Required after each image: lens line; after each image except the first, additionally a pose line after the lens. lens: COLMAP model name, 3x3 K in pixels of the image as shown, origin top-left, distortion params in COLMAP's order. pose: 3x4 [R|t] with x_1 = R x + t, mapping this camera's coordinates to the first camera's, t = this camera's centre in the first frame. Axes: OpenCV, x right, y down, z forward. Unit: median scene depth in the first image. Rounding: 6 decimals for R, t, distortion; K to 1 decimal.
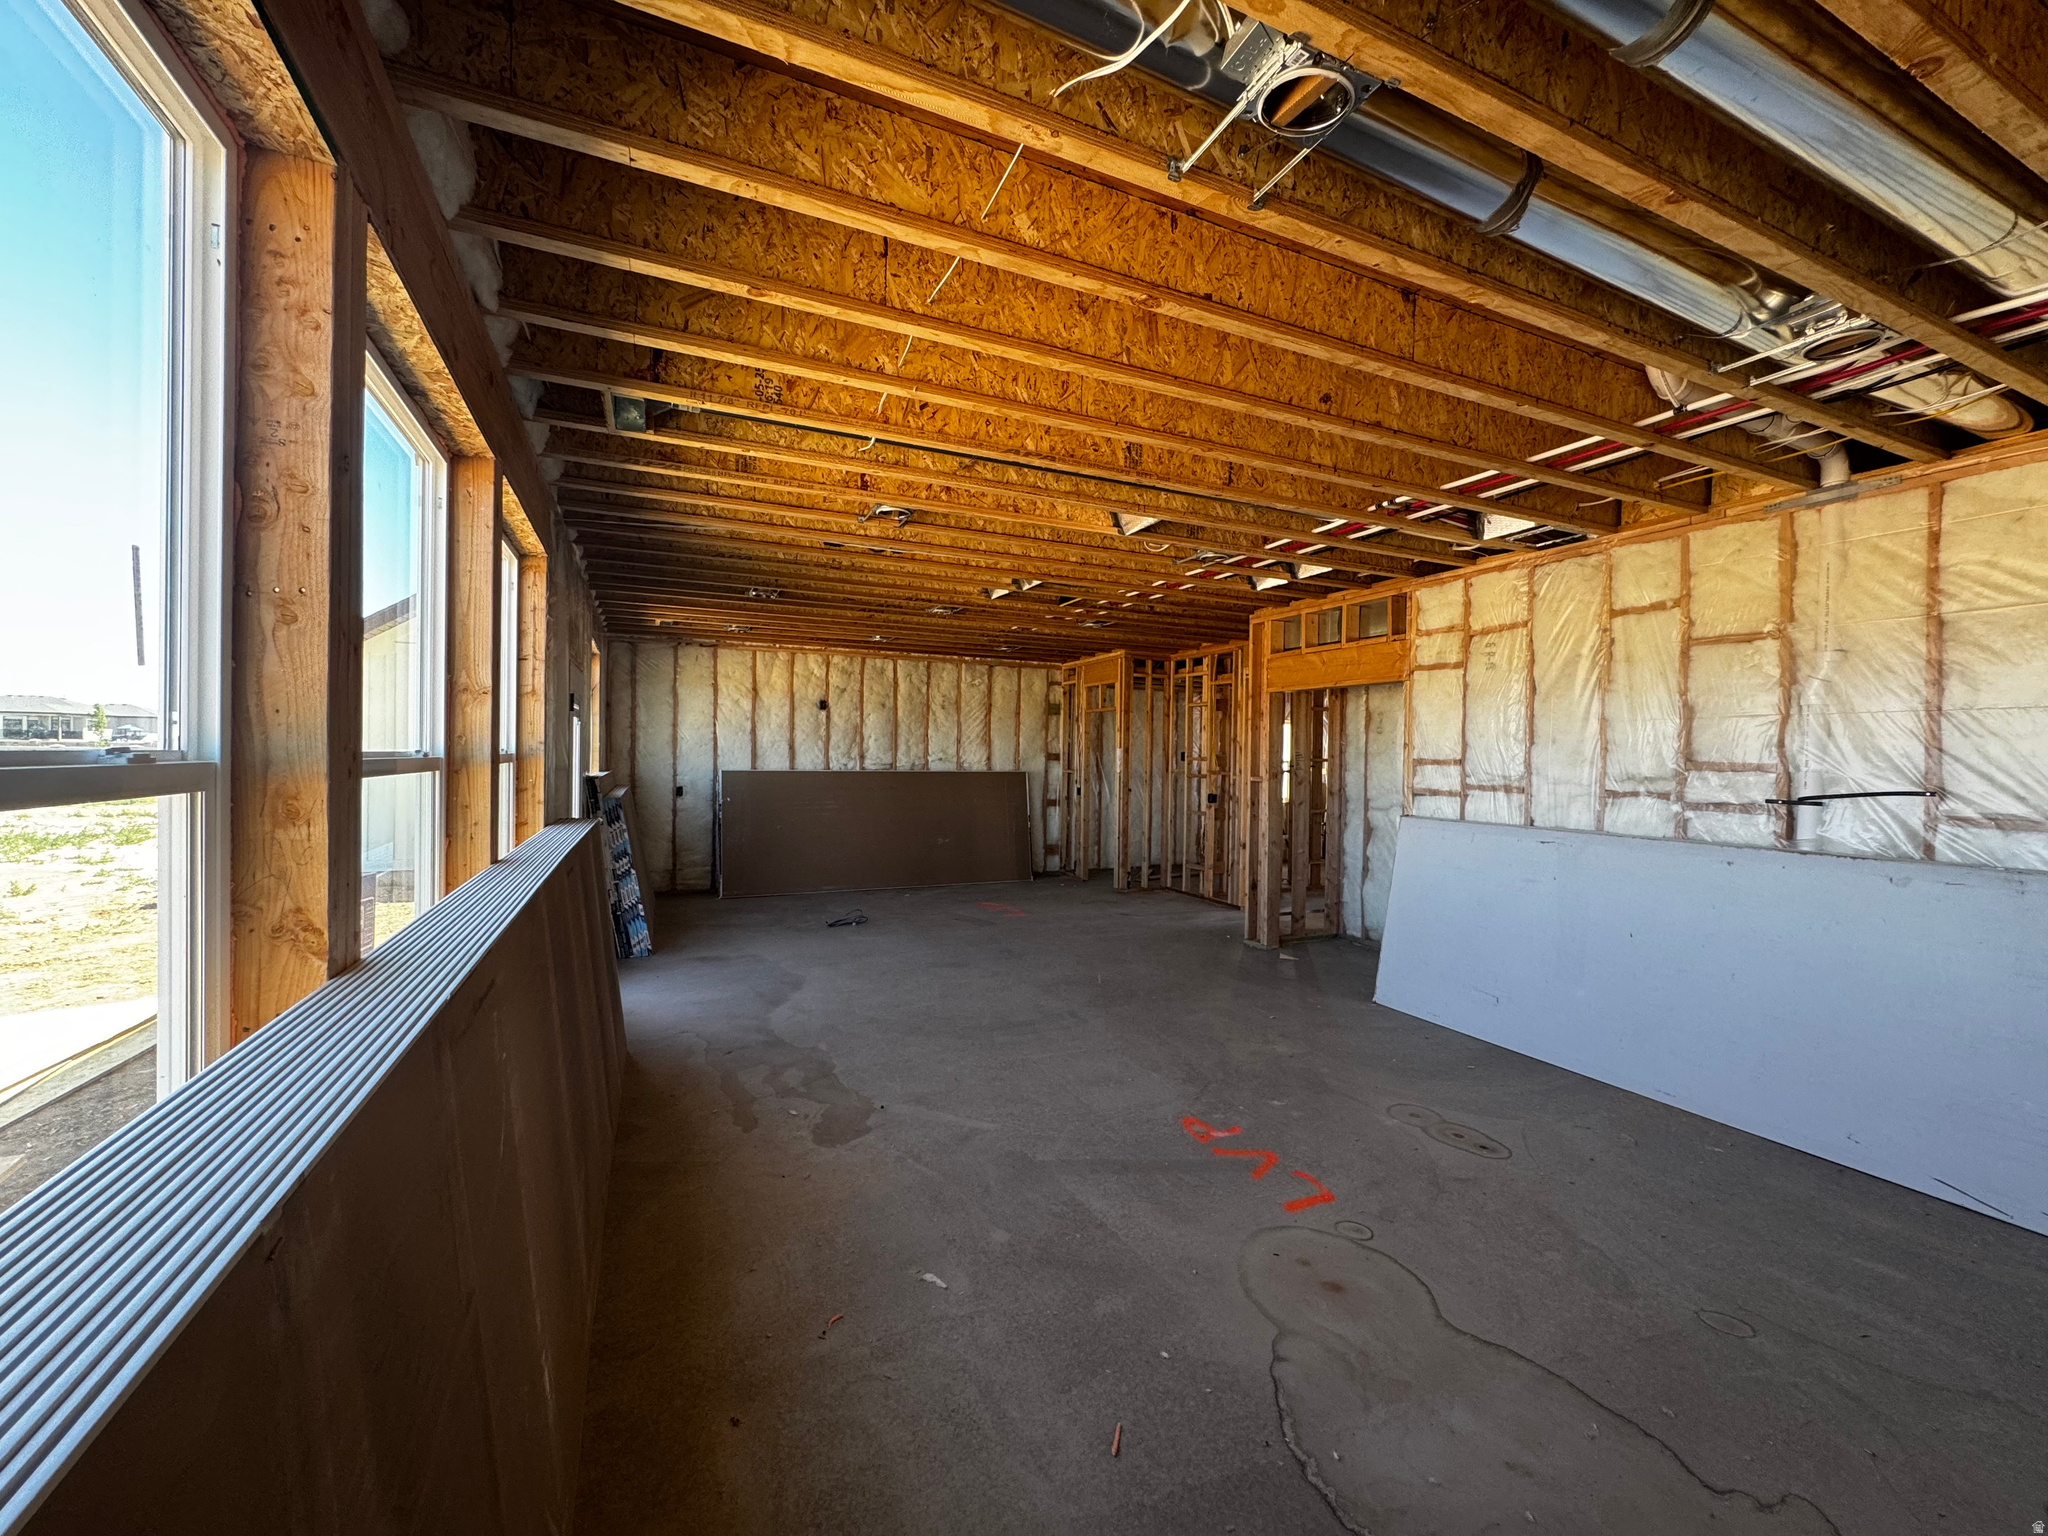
lens RADIAL K [[822.0, 0, 1028.3], [0, 822.0, 761.2], [0, 0, 1]] dist [-0.000077, -0.000447]
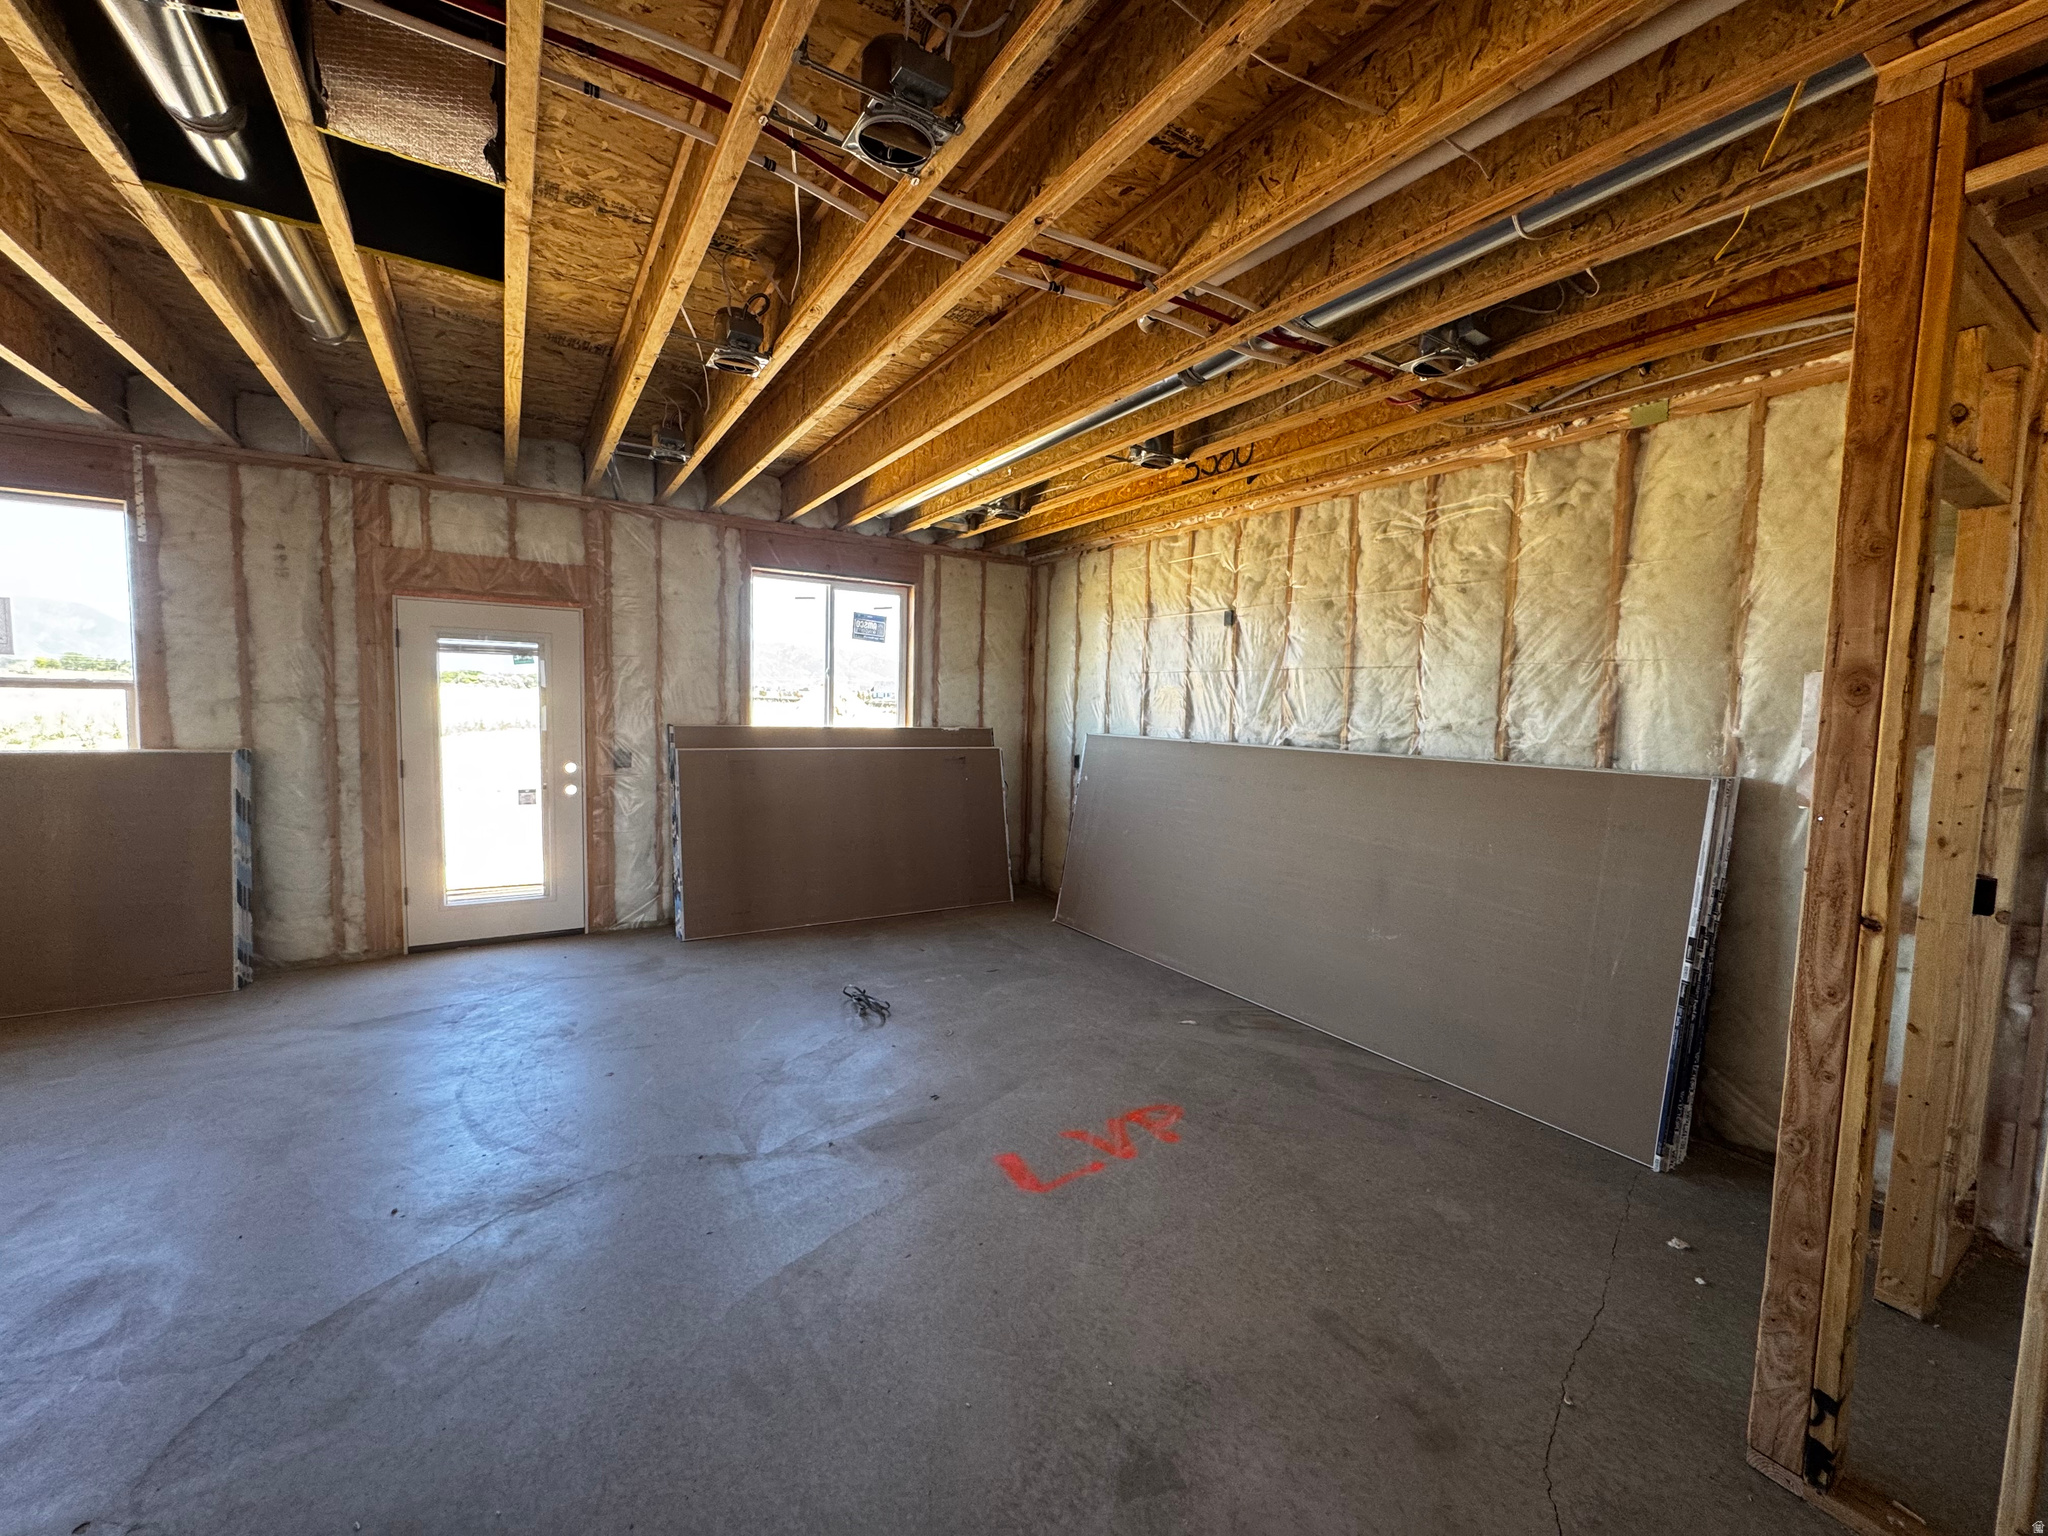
lens RADIAL K [[822.0, 0, 1025.0], [0, 822.0, 765.2], [0, 0, 1]] dist [-0.000077, -0.000447]
pose [[0.136706, 0.063707, -0.988561, 0.549666], [-0.031306, 0.997709, 0.059967, -0.003052], [0.990117, 0.022750, 0.138388, 1.673906]]
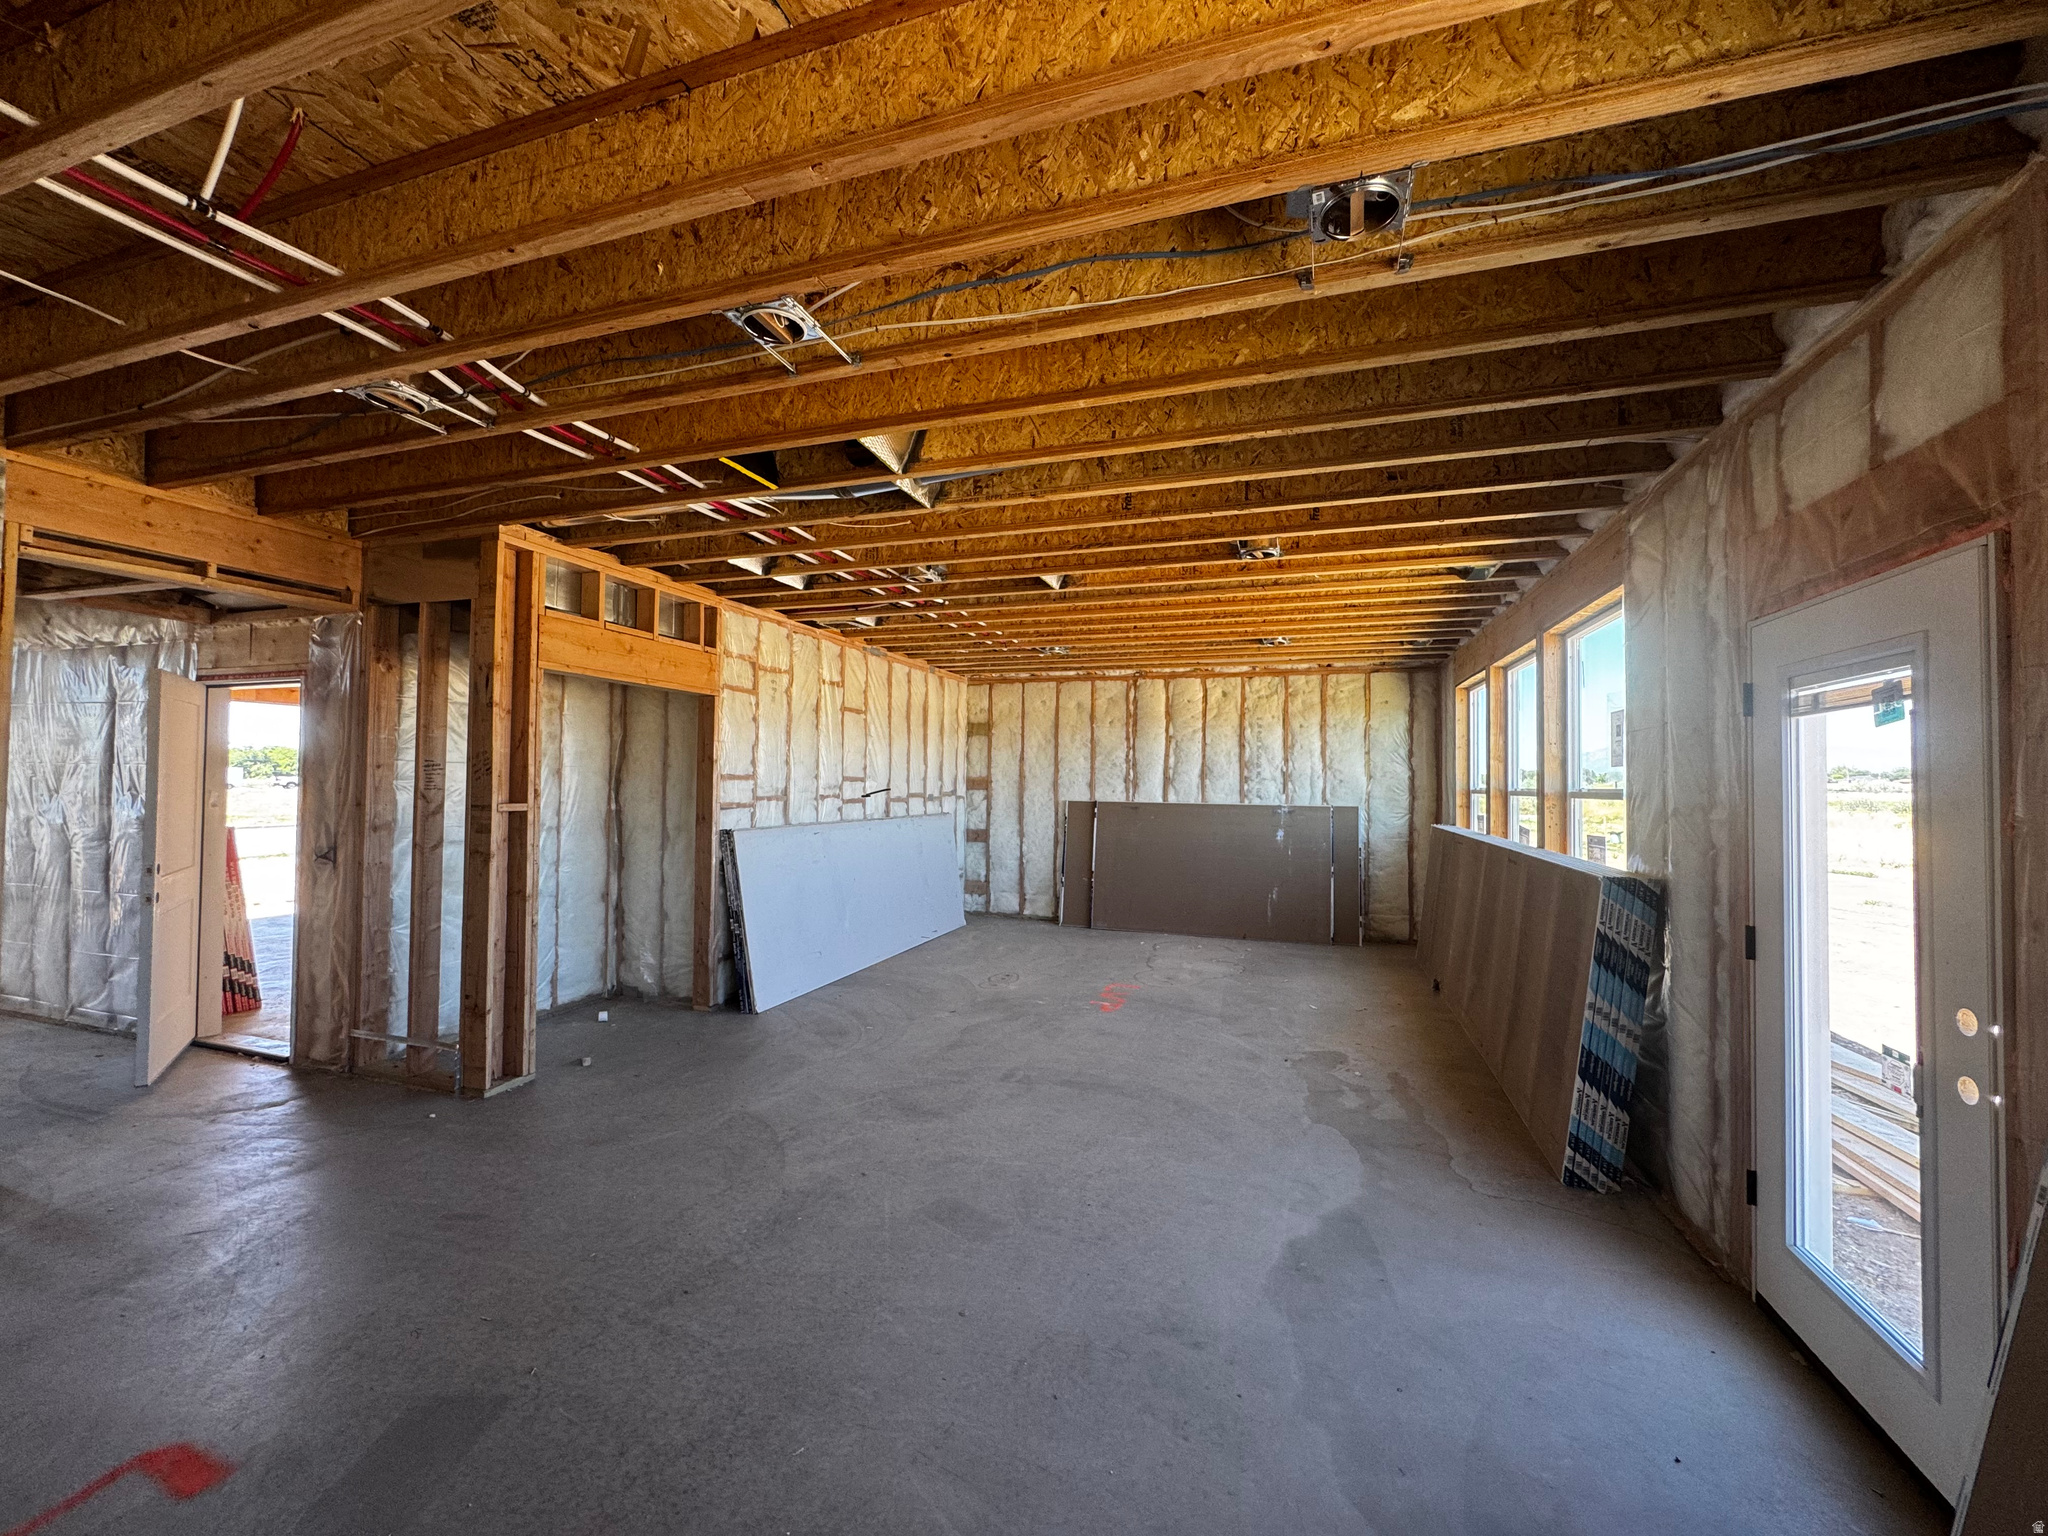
lens RADIAL K [[822.0, 0, 1025.2], [0, 822.0, 765.1], [0, 0, 1]] dist [-0.000077, -0.000447]
pose [[-0.730250, -0.010645, 0.683097, -0.599885], [-0.019567, 0.999794, -0.005338, -0.018703], [-0.682900, -0.017264, -0.730308, 1.777026]]
